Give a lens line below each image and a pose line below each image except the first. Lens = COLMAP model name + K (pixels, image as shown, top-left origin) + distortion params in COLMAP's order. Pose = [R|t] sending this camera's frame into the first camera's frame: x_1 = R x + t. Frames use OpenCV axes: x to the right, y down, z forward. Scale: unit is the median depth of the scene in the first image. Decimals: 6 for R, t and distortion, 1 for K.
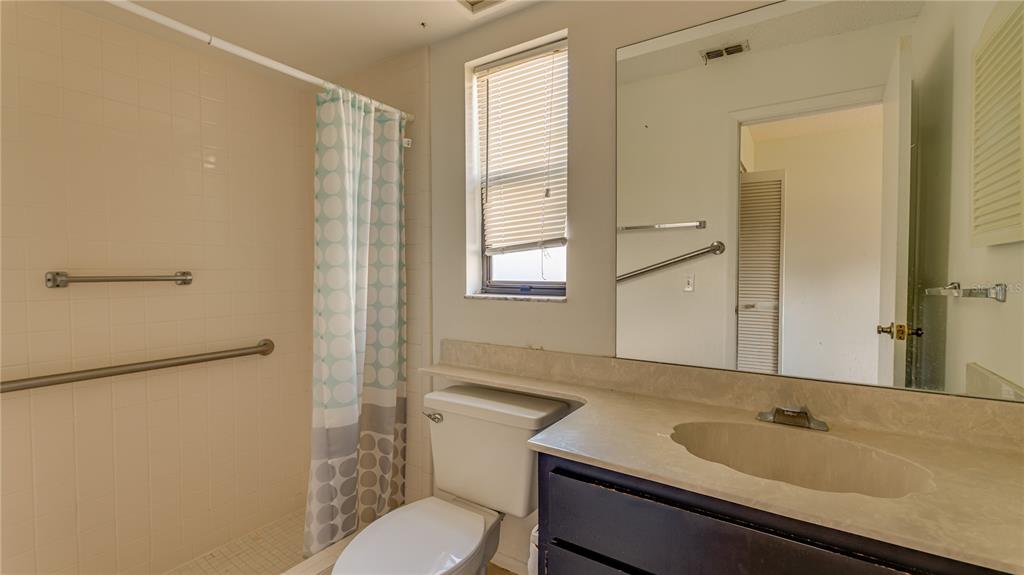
lens RADIAL K [[456.9, 0, 510.9], [0, 456.9, 284.5], [0, 0, 1]] dist [0.000113, 0.000160]
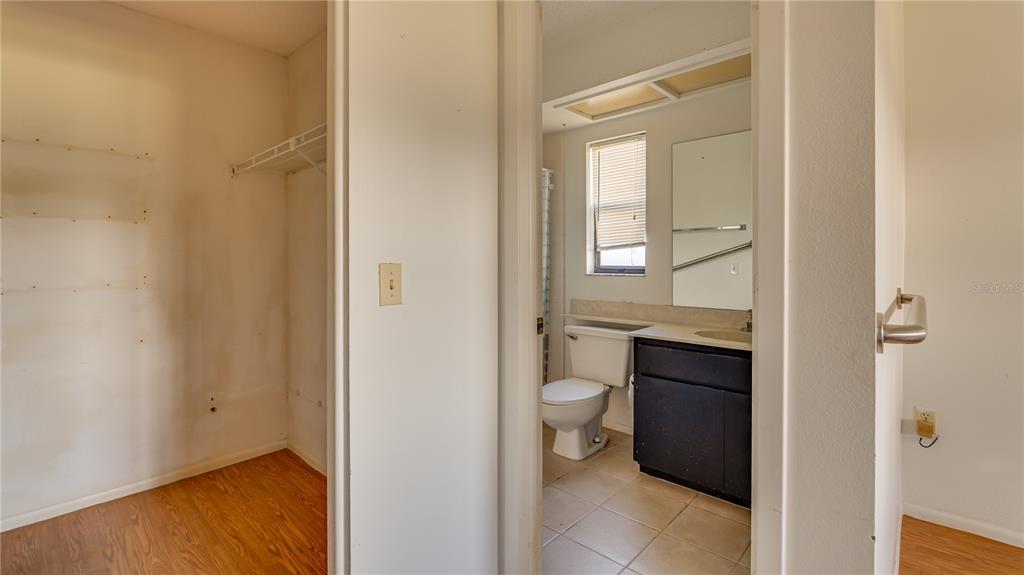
lens RADIAL K [[448.4, 0, 523.6], [0, 448.4, 259.2], [0, 0, 1]] dist [-0.001295, -0.000233]
pose [[0.990690, 0.002314, -0.136114, -0.102851], [-0.006303, 0.999563, -0.028884, 0.019207], [0.135988, 0.029473, 0.990272, -0.740202]]
